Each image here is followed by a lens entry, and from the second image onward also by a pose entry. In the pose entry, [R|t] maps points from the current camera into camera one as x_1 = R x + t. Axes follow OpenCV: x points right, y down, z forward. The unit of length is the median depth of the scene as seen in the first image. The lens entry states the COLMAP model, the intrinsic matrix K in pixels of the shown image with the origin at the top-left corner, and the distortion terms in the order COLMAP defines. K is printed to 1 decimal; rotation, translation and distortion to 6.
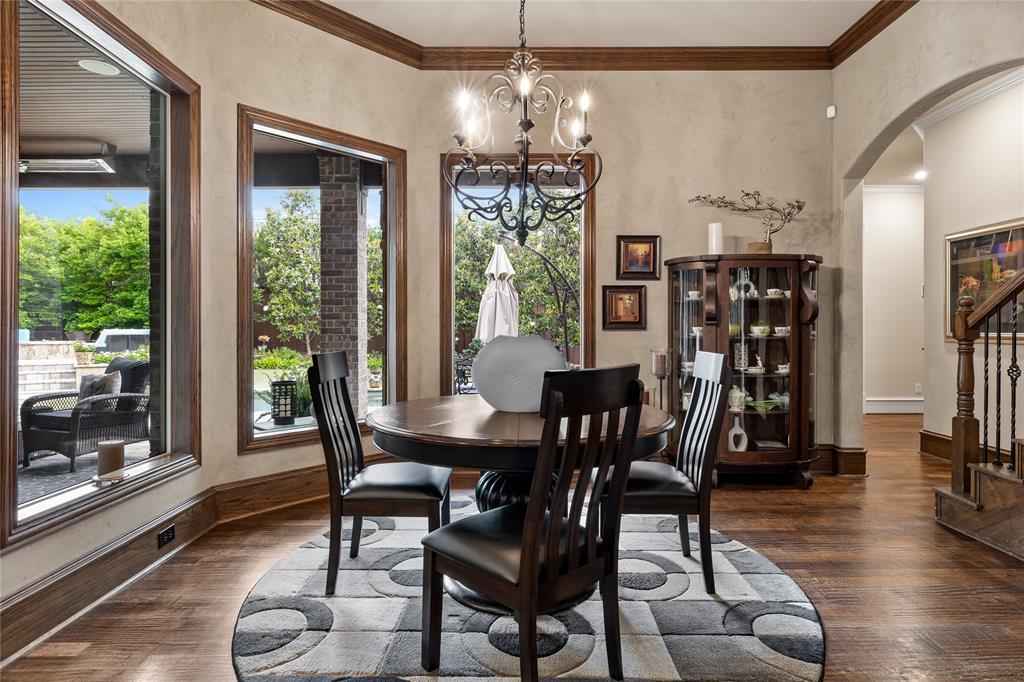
lens RADIAL K [[542.0, 0, 511.8], [0, 542.0, 330.7], [0, 0, 1]] dist [0.000566, -0.000333]
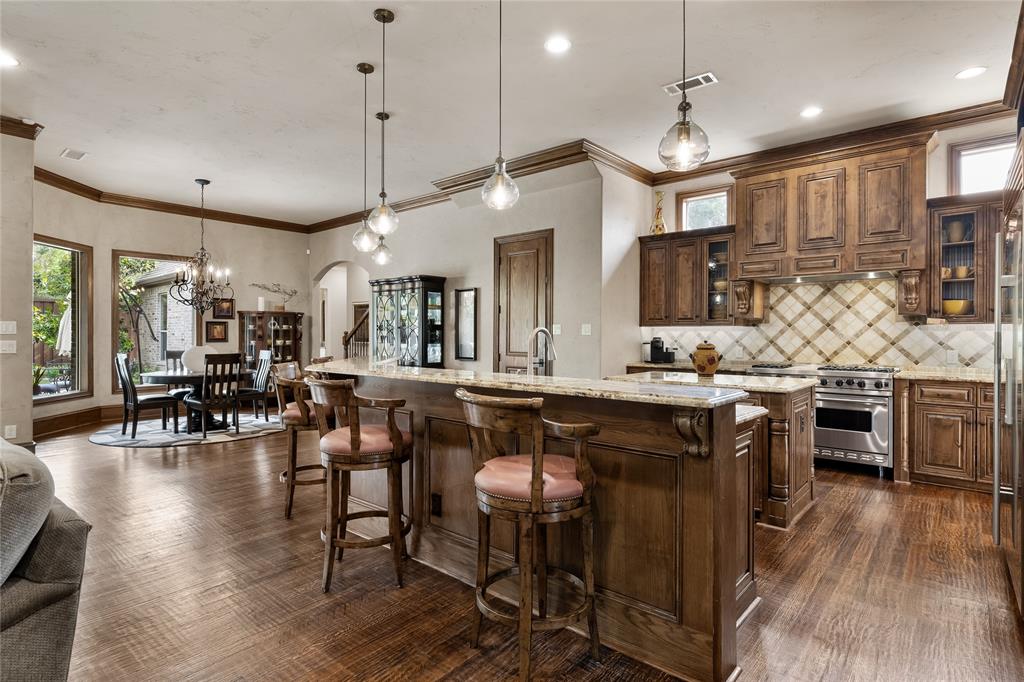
lens RADIAL K [[523.2, 0, 511.9], [0, 523.2, 333.0], [0, 0, 1]] dist [-0.003714, 0.000078]
pose [[0.647983, 0.003807, 0.761646, -0.641570], [-0.002416, 0.999993, -0.002944, -0.036607], [-0.761651, 0.000068, 0.647987, -1.289180]]
